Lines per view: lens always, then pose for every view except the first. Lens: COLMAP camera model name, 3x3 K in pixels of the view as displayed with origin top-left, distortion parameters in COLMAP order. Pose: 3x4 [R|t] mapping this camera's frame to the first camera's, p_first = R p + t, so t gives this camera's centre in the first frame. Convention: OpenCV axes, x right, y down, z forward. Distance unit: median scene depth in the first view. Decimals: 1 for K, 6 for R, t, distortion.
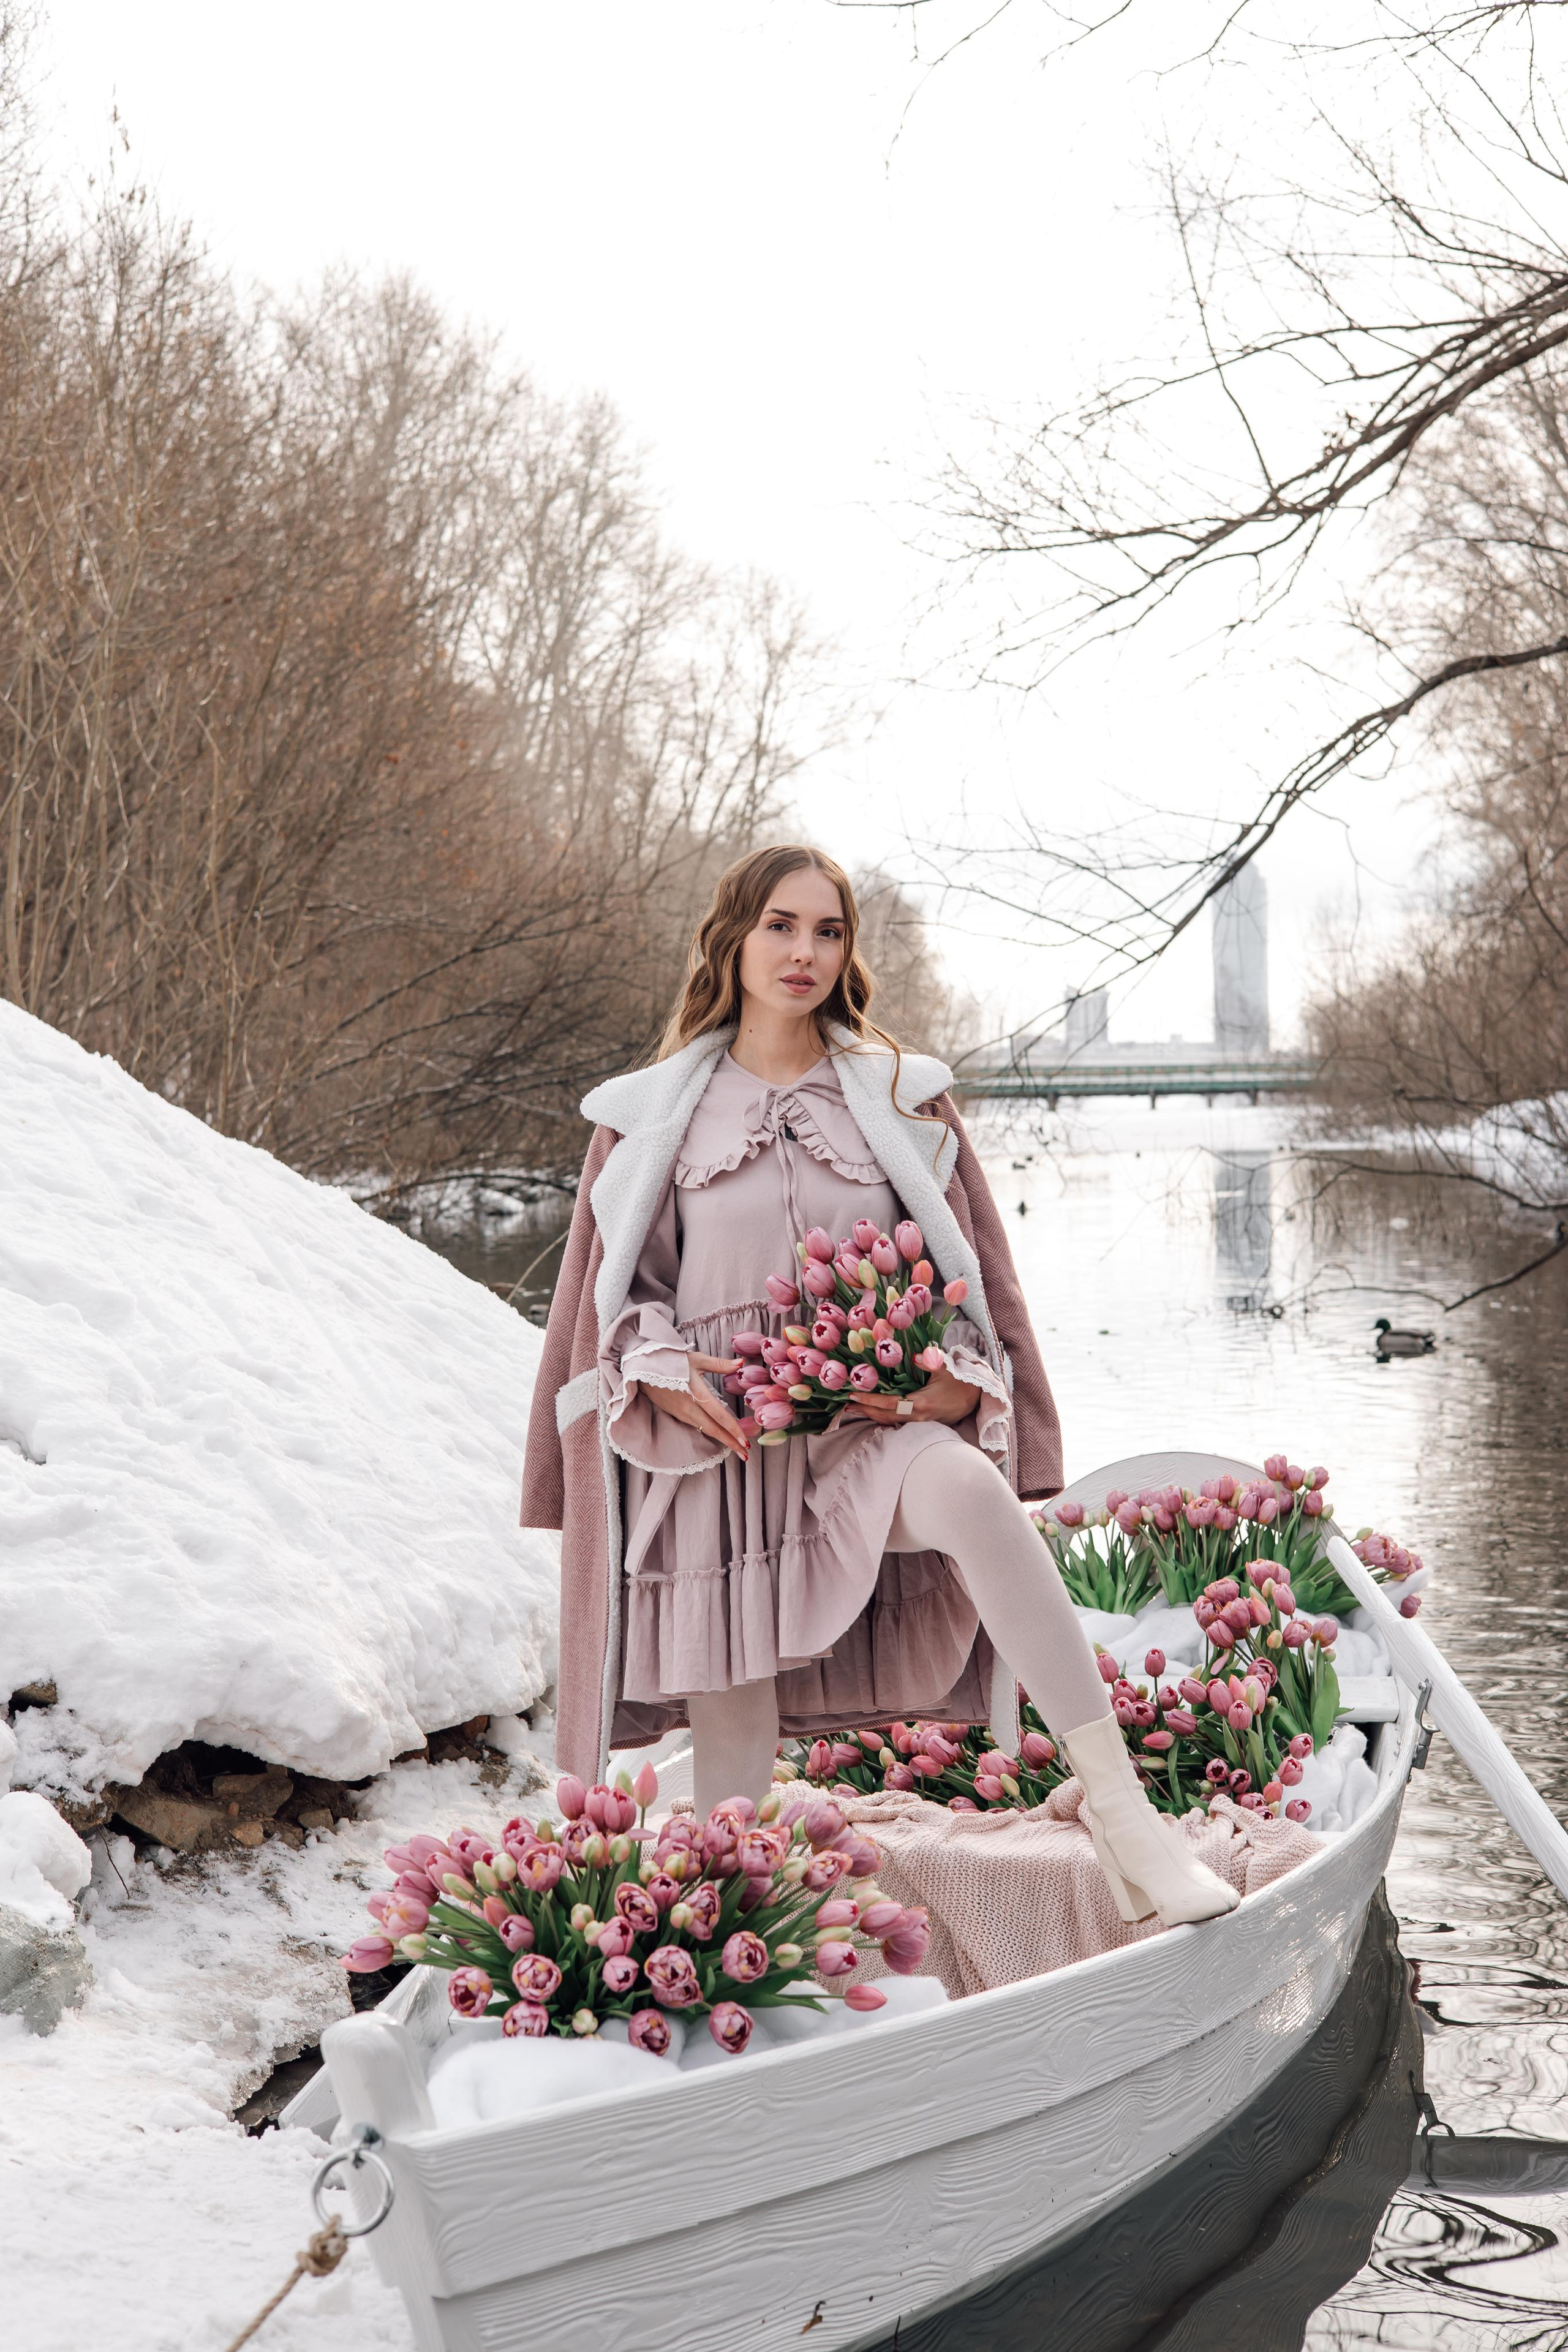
lens RADIAL K [[3218.4, 0, 826.8], [0, 3218.4, 1181.9], [0, 0, 1]] dist [-0.020737, 0.033195]
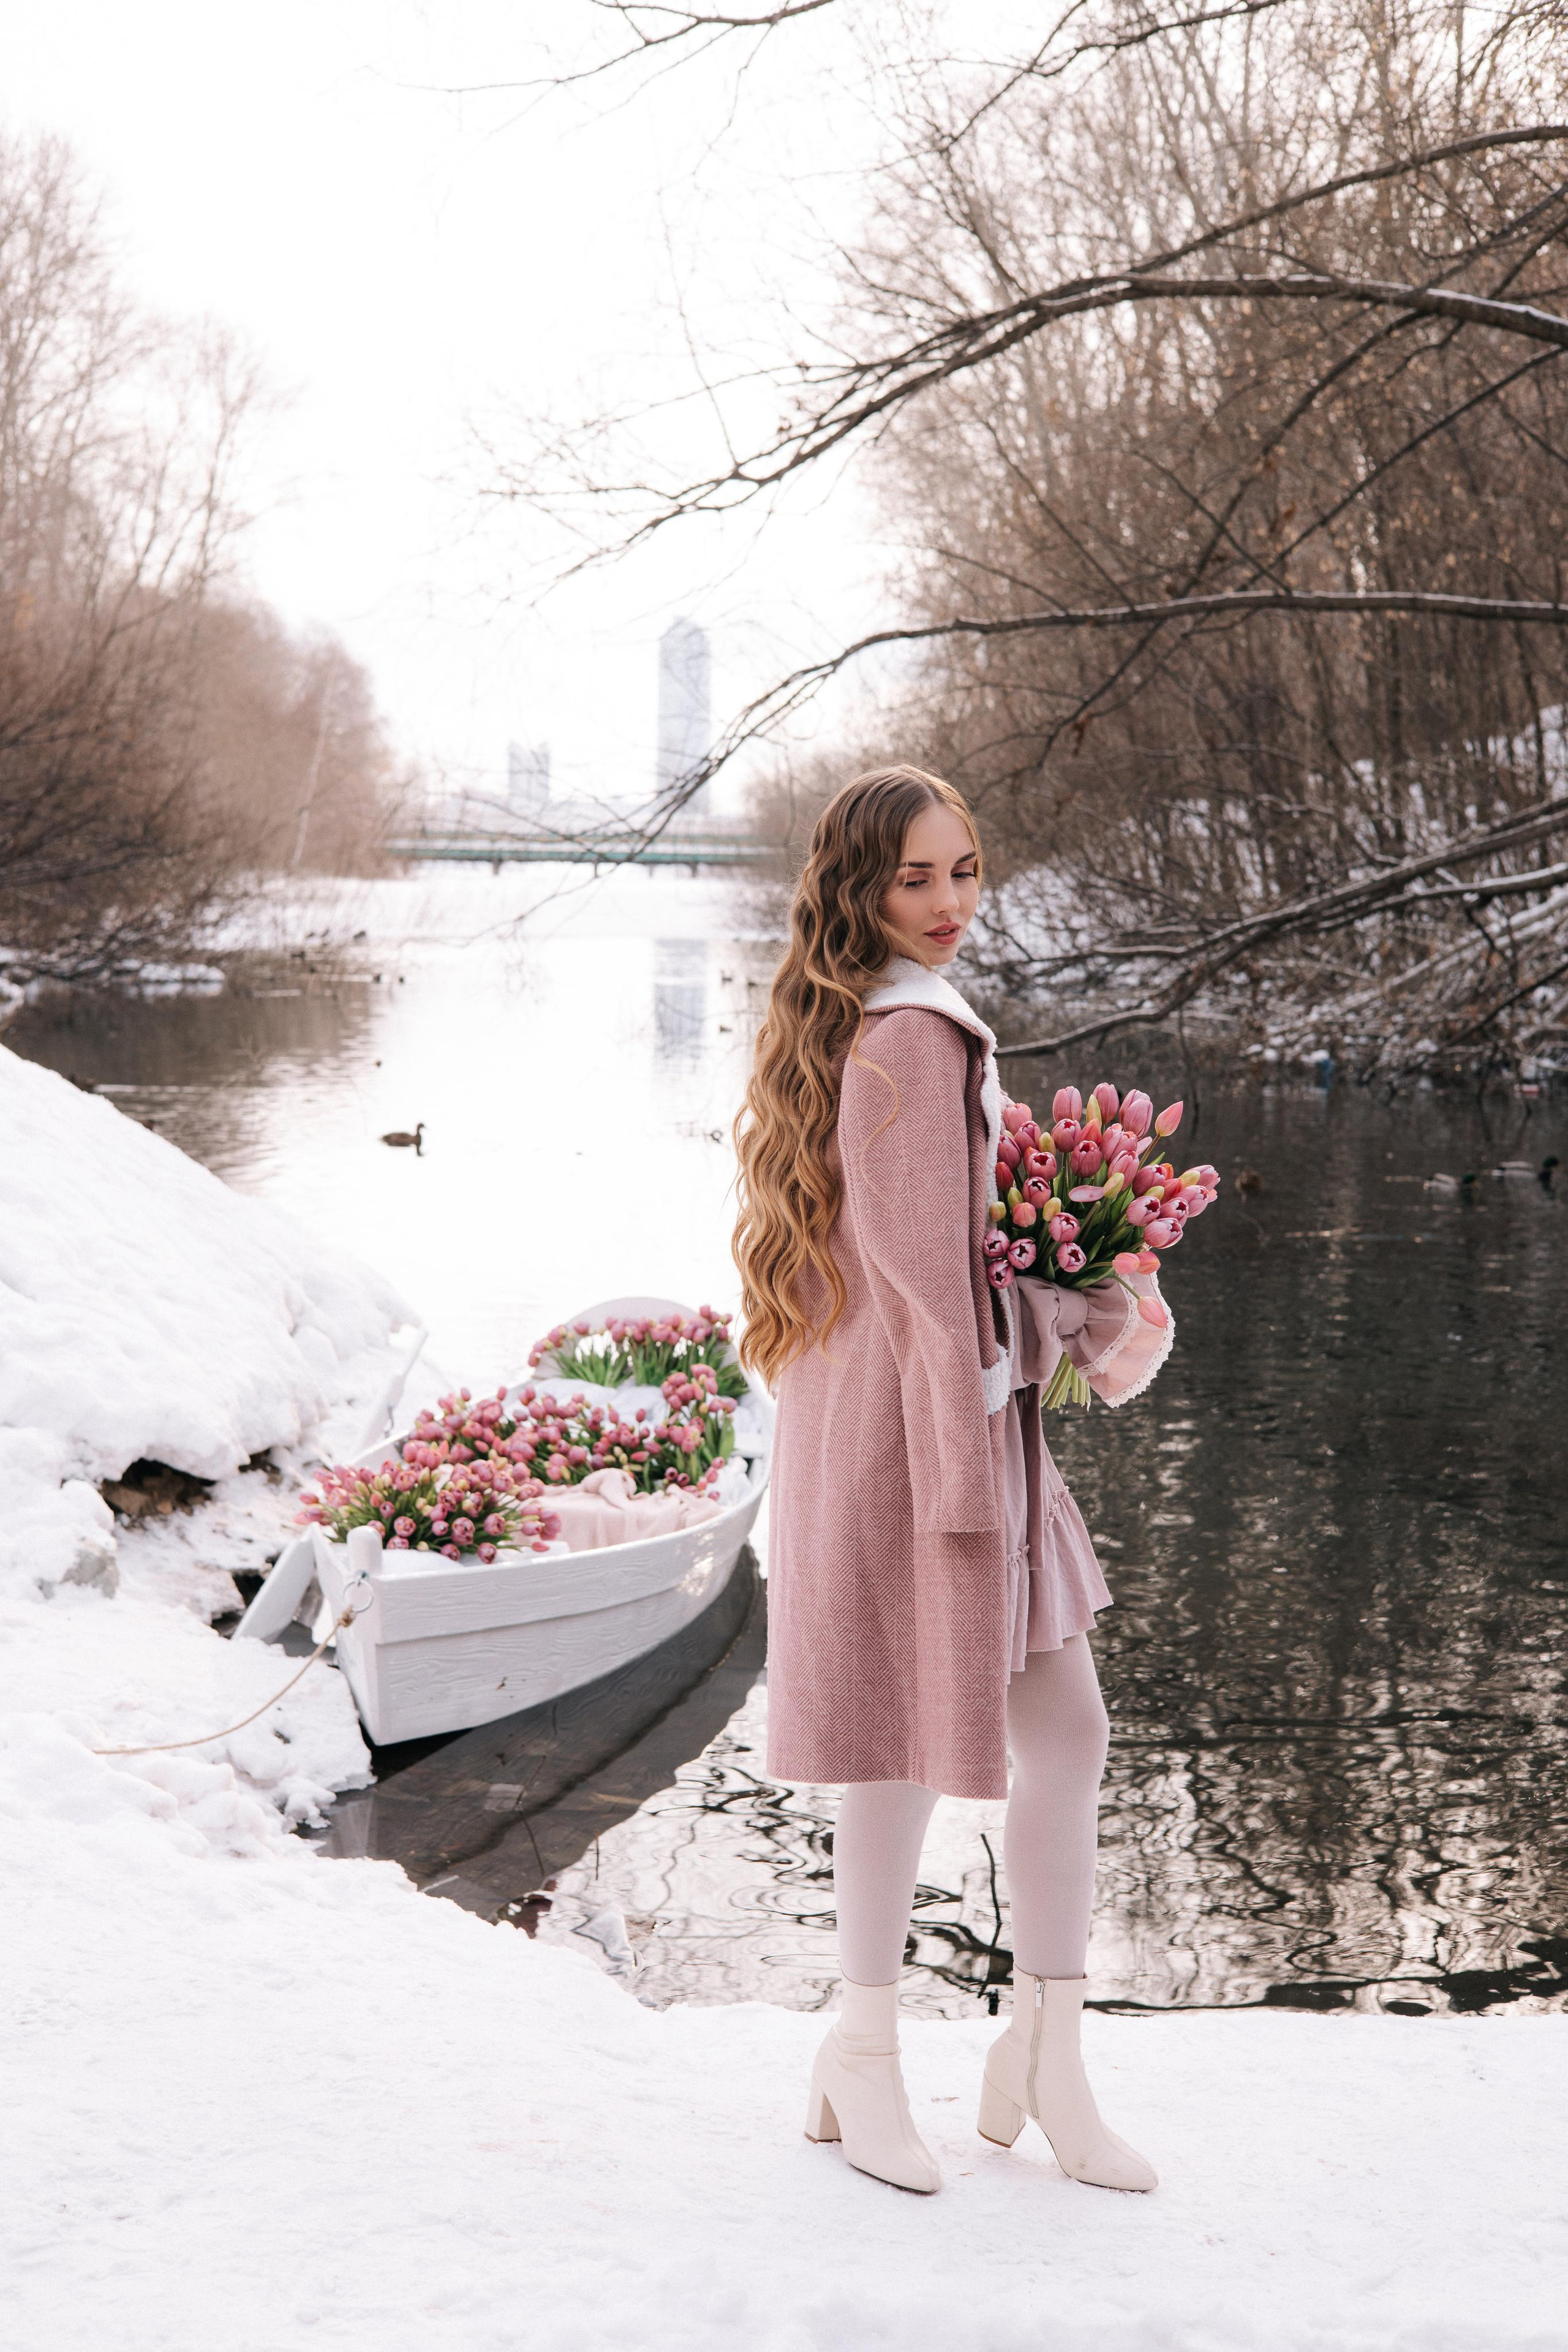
lens RADIAL K [[3224.9, 0, 784.0], [0, 3224.9, 1176.0], [0, 0, 1]] dist [0.016355, -0.055335]
pose [[0.986599, 0.020142, 0.161916, -0.035134], [-0.031962, 0.996984, 0.070725, -0.033600], [-0.160003, -0.074953, 0.984267, -0.225371]]
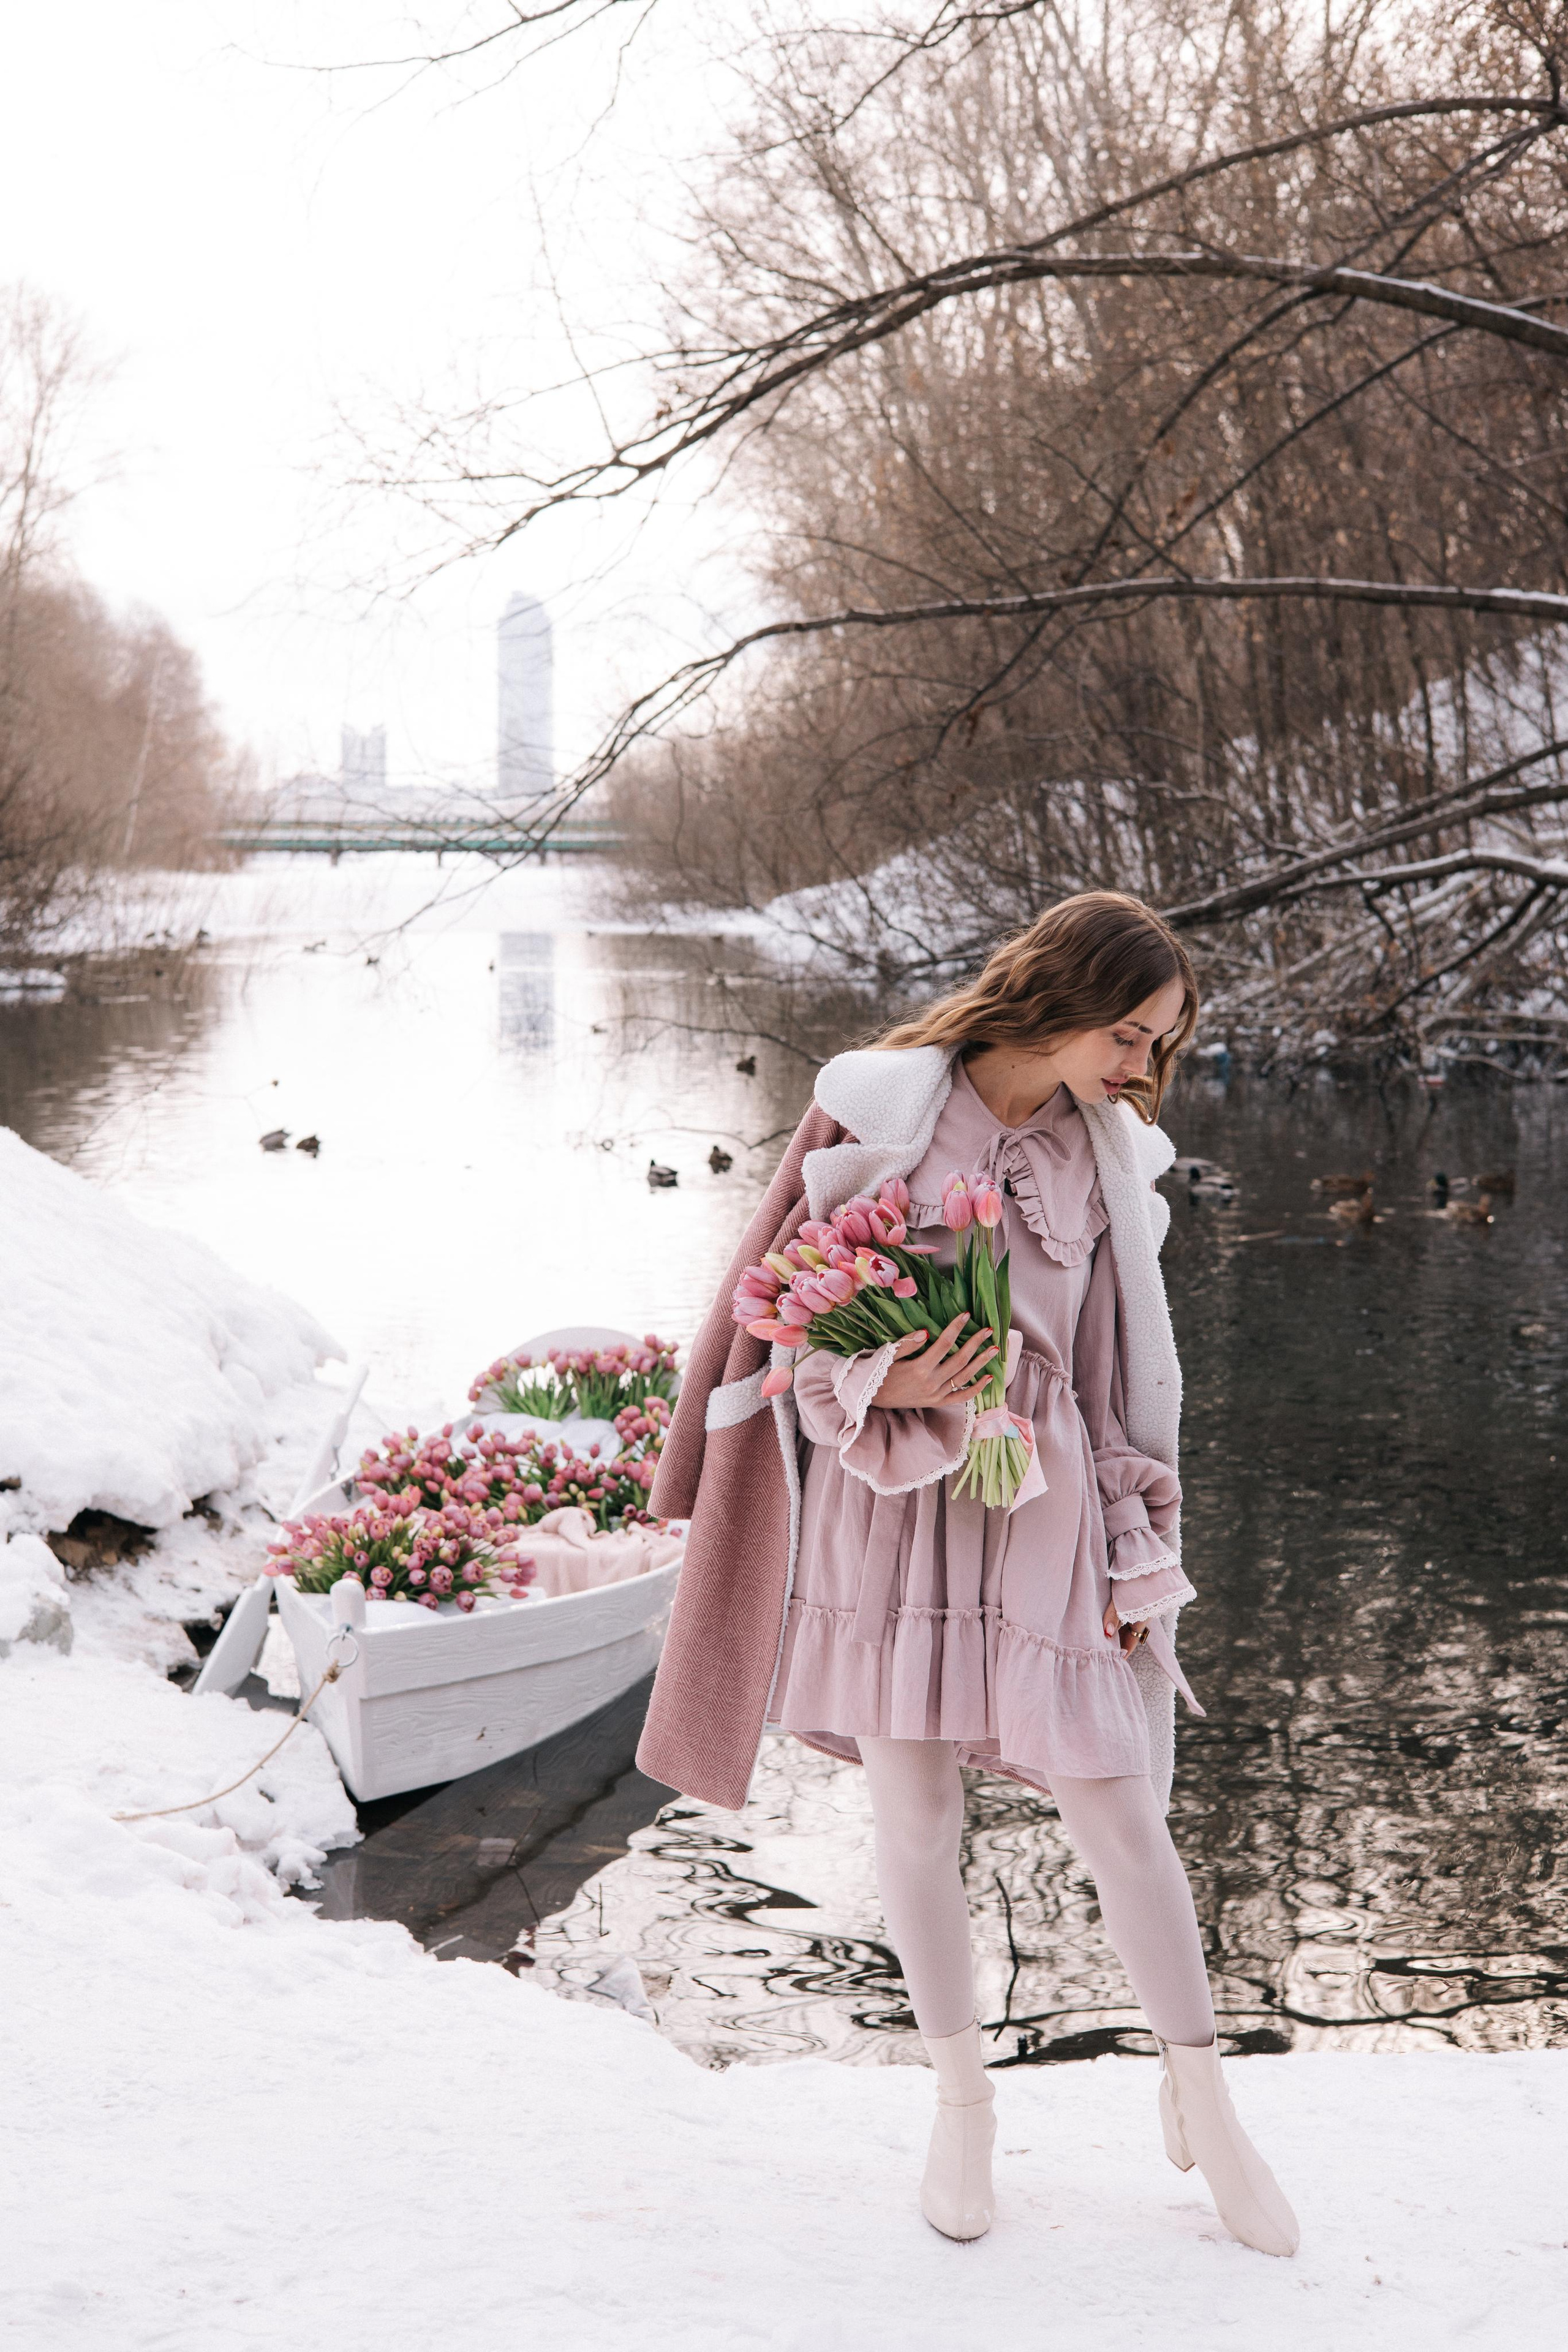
lens RADIAL K [[3359.7, 0, 794.8], [0, 3359.7, 1169.6], [0, 0, 1]] dist [0.011373, -0.026614]
pose [[0.978204, 0.001847, 0.207637, -0.051581], [-0.016473, 0.997499, 0.068733, -0.038550], [-0.206991, -0.070655, 0.975788, -0.232129]]
